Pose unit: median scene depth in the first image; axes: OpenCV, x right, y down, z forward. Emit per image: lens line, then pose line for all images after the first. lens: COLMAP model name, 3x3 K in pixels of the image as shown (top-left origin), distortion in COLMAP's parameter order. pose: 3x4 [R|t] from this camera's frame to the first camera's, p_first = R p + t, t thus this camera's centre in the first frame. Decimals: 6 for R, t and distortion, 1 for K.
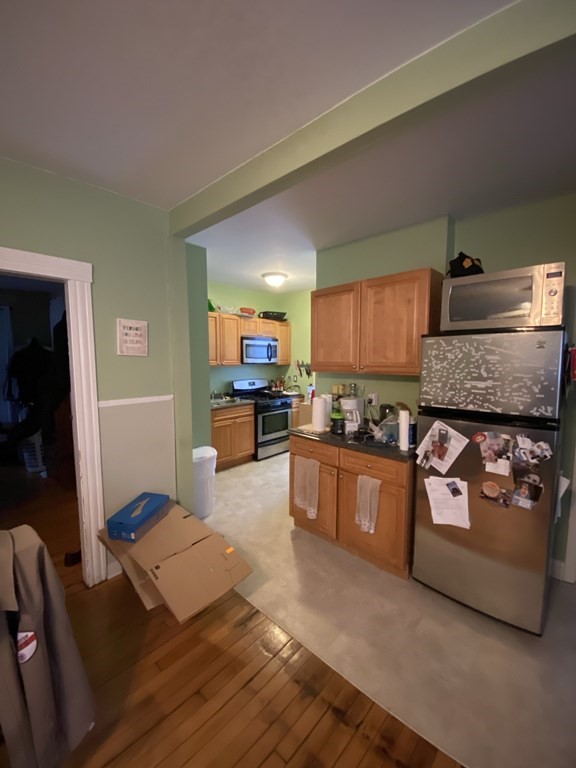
lens RADIAL K [[309.3, 0, 285.7], [0, 309.3, 383.7], [0, 0, 1]] dist [-0.001241, -0.000141]
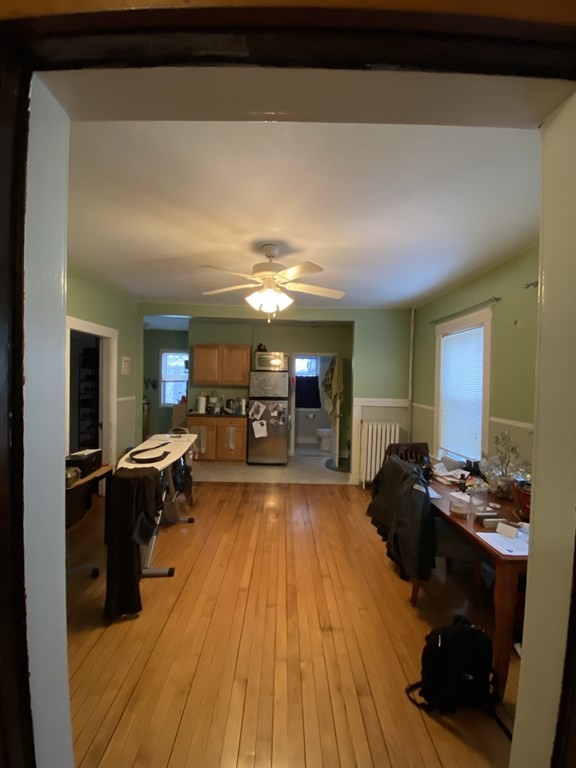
lens RADIAL K [[308.5, 0, 286.6], [0, 308.5, 384.5], [0, 0, 1]] dist [0.000054, 0.000001]
pose [[0.723890, 0.004352, 0.689902, -1.224174], [0.036798, 0.998313, -0.044909, 0.101265], [-0.688933, 0.057896, 0.722509, -1.214089]]
